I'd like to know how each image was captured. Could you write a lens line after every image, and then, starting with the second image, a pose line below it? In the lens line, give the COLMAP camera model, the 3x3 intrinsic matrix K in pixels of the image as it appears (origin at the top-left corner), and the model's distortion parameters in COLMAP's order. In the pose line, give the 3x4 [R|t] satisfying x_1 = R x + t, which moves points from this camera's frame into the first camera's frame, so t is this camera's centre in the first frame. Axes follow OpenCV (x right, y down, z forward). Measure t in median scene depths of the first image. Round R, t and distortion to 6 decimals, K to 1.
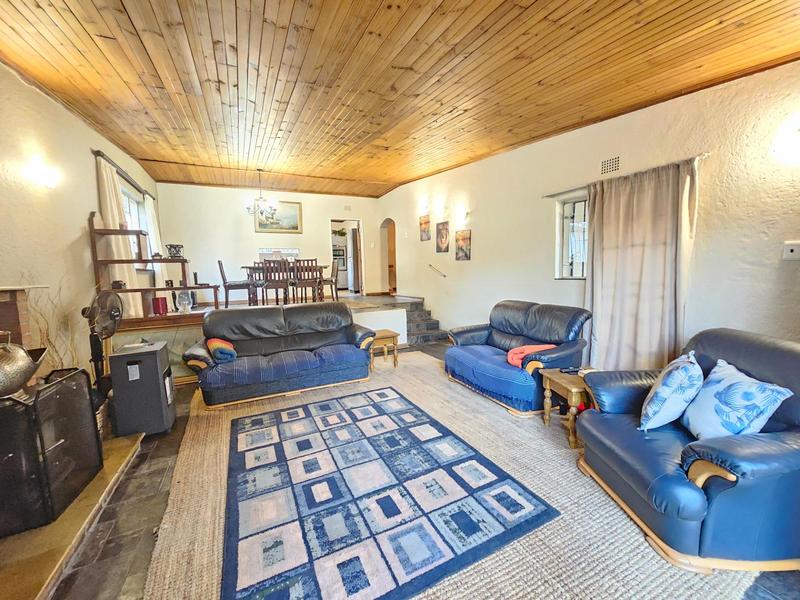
lens RADIAL K [[330.2, 0, 404.9], [0, 330.2, 301.9], [0, 0, 1]] dist [0.000122, -0.000069]
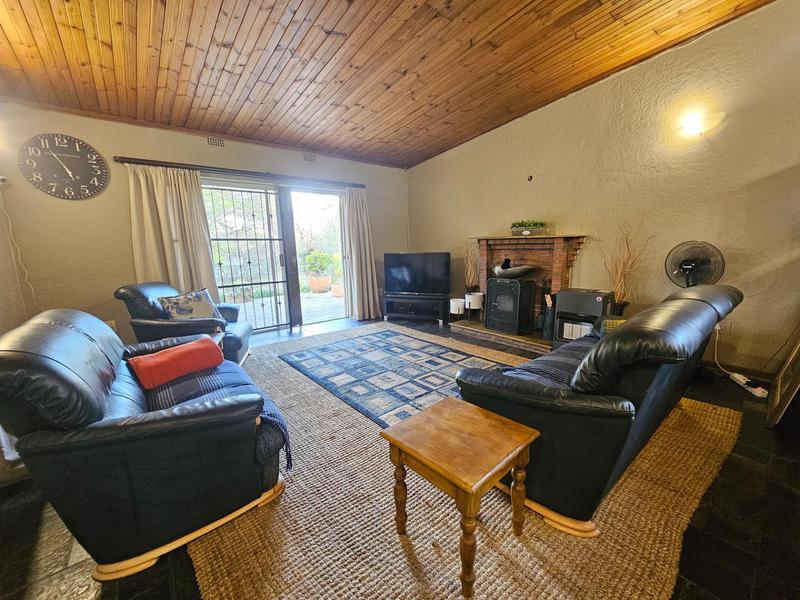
lens RADIAL K [[330.2, 0, 404.9], [0, 330.2, 301.9], [0, 0, 1]] dist [0.000122, -0.000069]
pose [[-0.970371, 0.085934, -0.225823, 0.094580], [0.023063, 0.963292, 0.267464, -0.176578], [0.240517, 0.254331, -0.936732, 2.250365]]
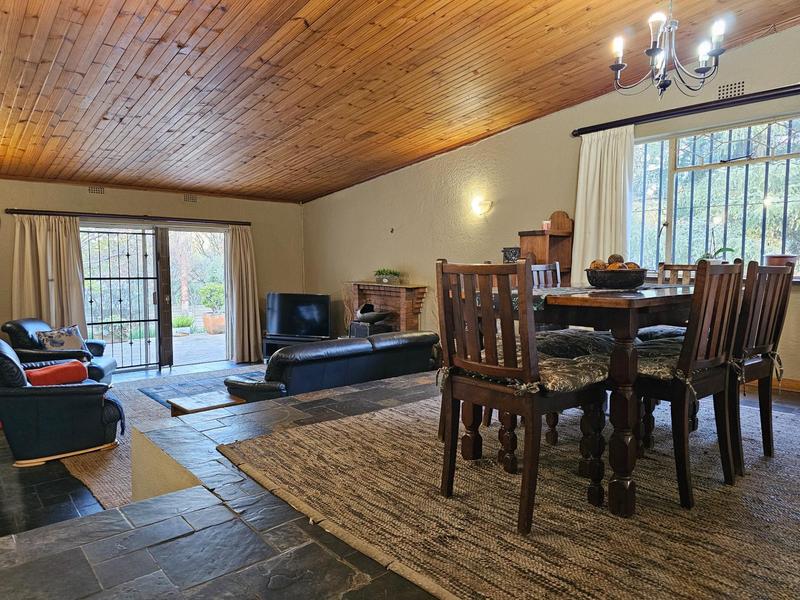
lens RADIAL K [[539.7, 0, 400.0], [0, 539.7, 300.0], [0, 0, 1]] dist [0.073901, -0.064329]
pose [[-0.970462, 0.036060, -0.238544, -0.302997], [-0.004413, 0.985948, 0.166995, -0.451187], [0.241213, 0.163115, -0.956666, 3.643853]]
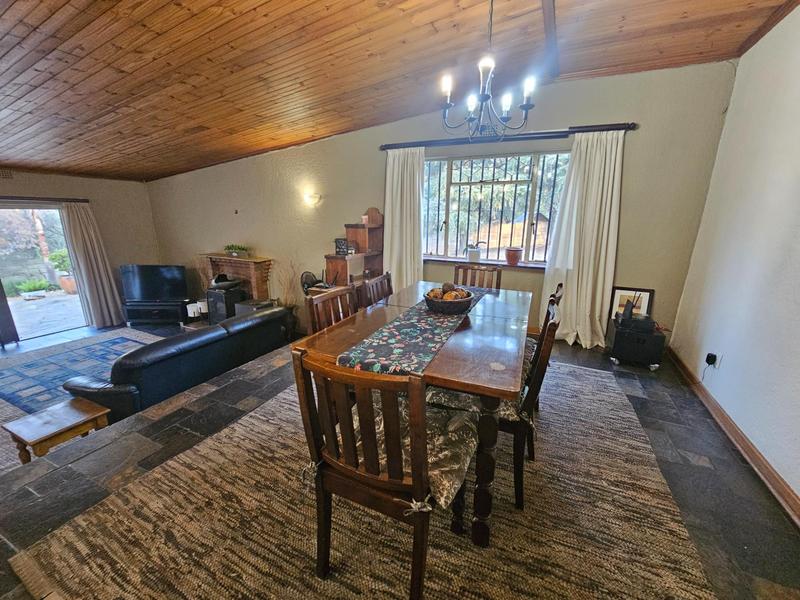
lens RADIAL K [[330.2, 0, 404.9], [0, 330.2, 301.9], [0, 0, 1]] dist [0.000122, -0.000069]
pose [[-0.781142, 0.170499, -0.600623, -0.440661], [-0.052359, 0.940713, 0.335137, -0.570644], [0.622154, 0.293238, -0.725903, 3.188964]]
